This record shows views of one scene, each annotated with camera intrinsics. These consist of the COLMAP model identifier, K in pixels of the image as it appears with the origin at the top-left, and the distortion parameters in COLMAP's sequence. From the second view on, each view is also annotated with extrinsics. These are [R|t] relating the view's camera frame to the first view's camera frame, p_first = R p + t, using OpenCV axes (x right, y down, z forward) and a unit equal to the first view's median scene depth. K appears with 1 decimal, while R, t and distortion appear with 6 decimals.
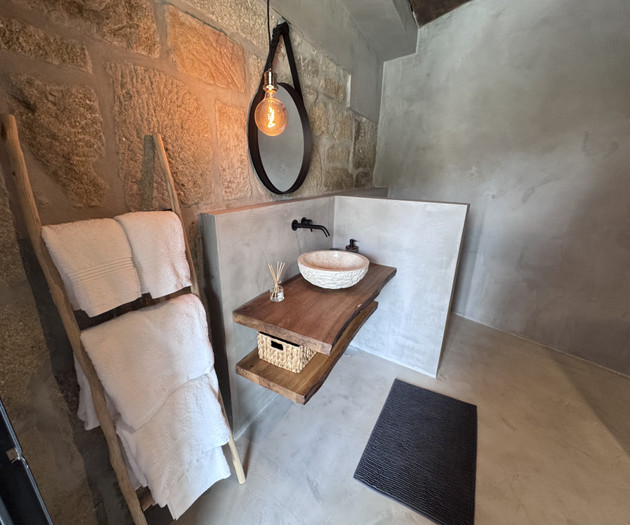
lens RADIAL K [[282.7, 0, 315.0], [0, 282.7, 262.5], [0, 0, 1]] dist [-0.001223, -0.000143]
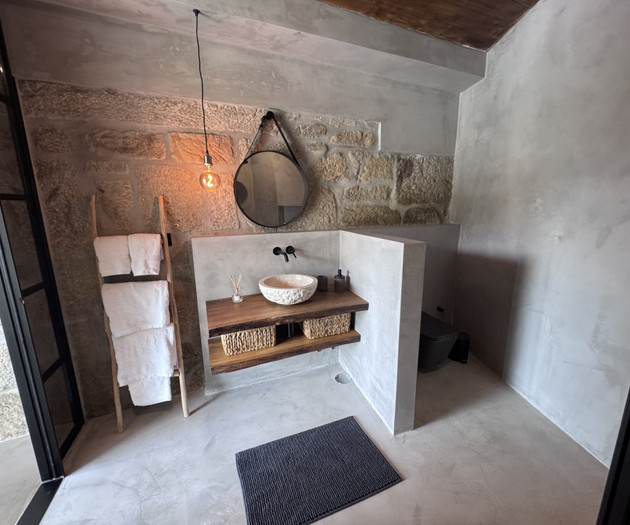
lens RADIAL K [[282.7, 0, 315.0], [0, 282.7, 262.5], [0, 0, 1]] dist [-0.001223, -0.000143]
pose [[0.780744, 0.098392, -0.617056, 0.692375], [-0.169195, 0.983922, -0.057187, -0.028939], [0.601509, 0.149051, 0.784838, 0.077211]]
